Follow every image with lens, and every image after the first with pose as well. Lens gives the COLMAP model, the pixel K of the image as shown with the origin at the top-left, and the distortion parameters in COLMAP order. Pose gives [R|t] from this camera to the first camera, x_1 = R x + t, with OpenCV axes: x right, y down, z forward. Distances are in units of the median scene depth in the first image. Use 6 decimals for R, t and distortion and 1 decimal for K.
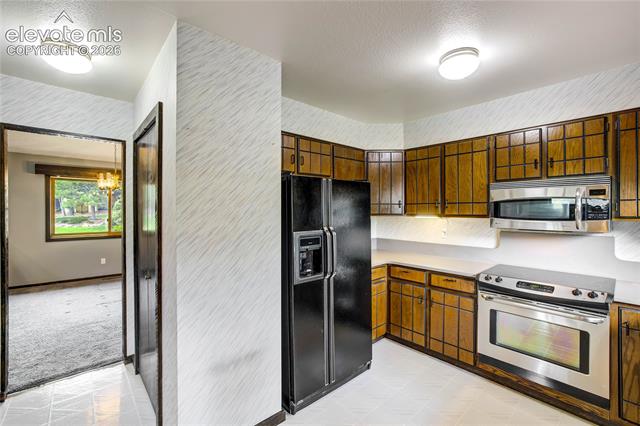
lens RADIAL K [[279.0, 0, 320.8], [0, 279.0, 211.9], [0, 0, 1]] dist [-0.039600, 0.022239]
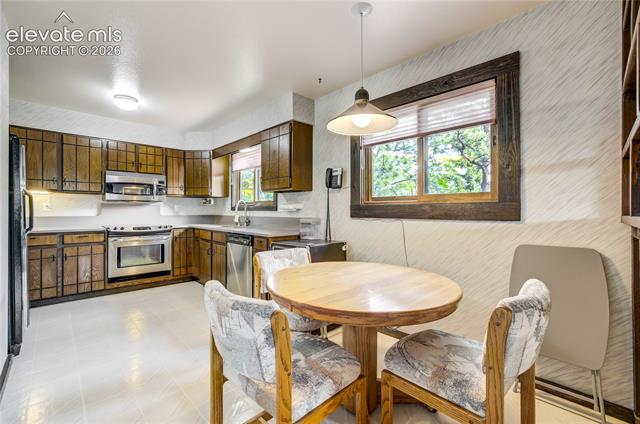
lens RADIAL K [[279.0, 0, 320.8], [0, 279.0, 210.9], [0, 0, 1]] dist [-0.039600, 0.022239]
pose [[-0.039739, -0.001114, 0.999209, -1.044291], [0.004383, 0.999990, 0.001289, 0.133916], [-0.999200, 0.004430, -0.039733, -0.149511]]
